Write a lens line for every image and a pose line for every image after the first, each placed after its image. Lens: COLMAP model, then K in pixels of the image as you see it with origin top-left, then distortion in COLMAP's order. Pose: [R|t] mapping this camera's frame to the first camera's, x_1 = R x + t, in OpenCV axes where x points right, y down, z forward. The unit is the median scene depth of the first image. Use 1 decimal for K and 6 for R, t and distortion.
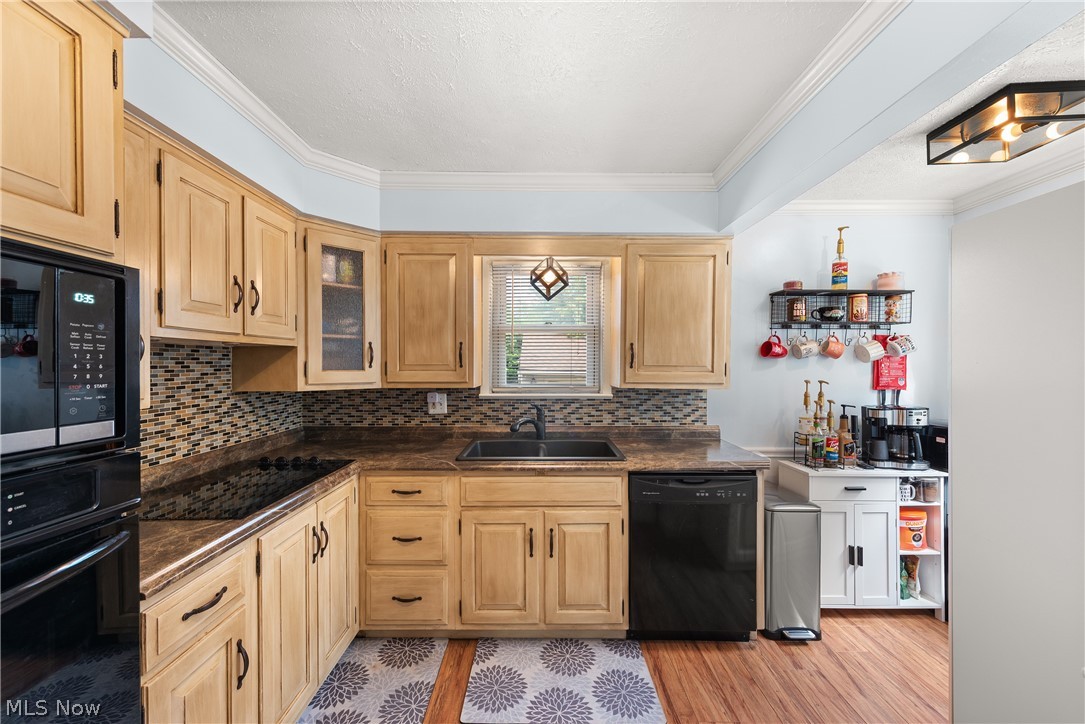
lens RADIAL K [[426.3, 0, 541.8], [0, 426.3, 365.9], [0, 0, 1]] dist [0.011024, -0.000458]
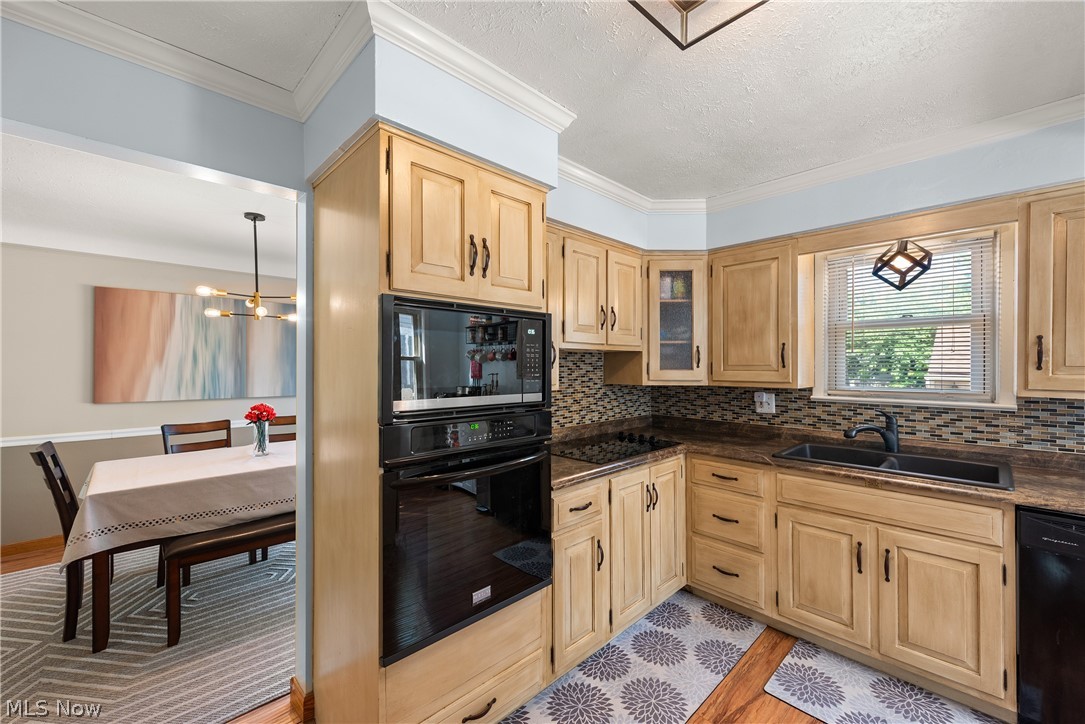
lens RADIAL K [[433.3, 0, 542.8], [0, 433.3, 364.6], [0, 0, 1]] dist [0.015047, -0.006023]
pose [[0.694659, -0.000735, -0.719339, 0.176597], [-0.003775, 0.999982, -0.004667, 0.003005], [0.719329, 0.005958, 0.694644, -0.150463]]
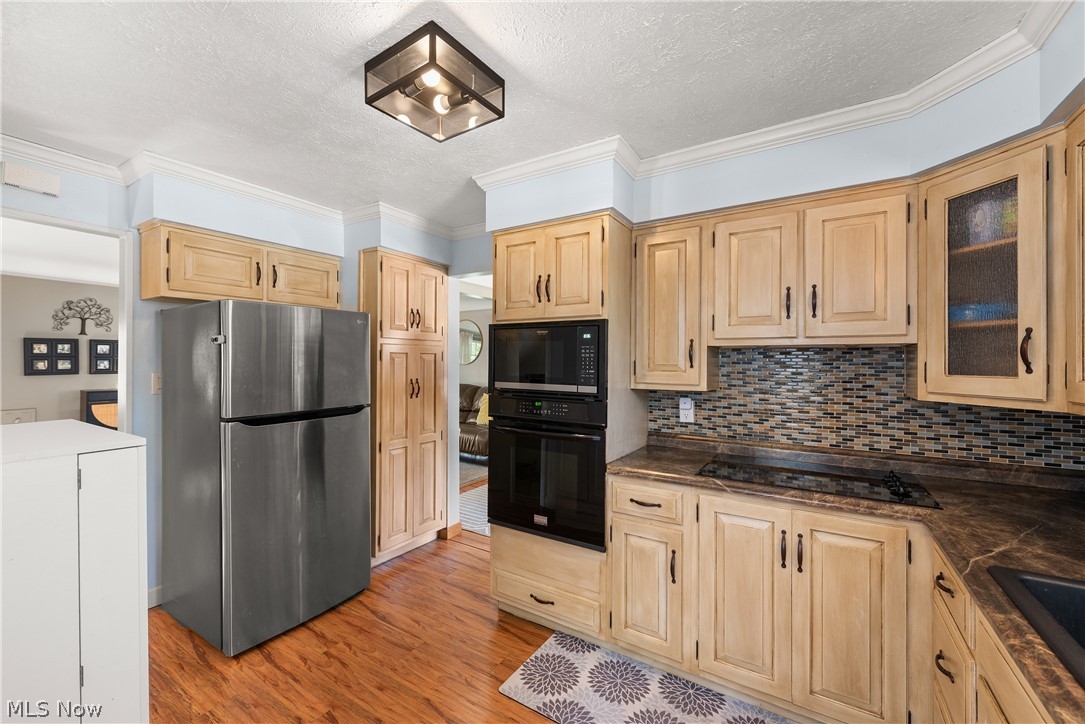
lens RADIAL K [[434.8, 0, 542.5], [0, 434.8, 362.0], [0, 0, 1]] dist [0.006984, -0.000550]
pose [[-0.533009, -0.007005, -0.846080, 0.477657], [-0.014804, 0.999890, 0.001048, -0.001641], [0.845980, 0.013084, -0.533054, 0.835080]]
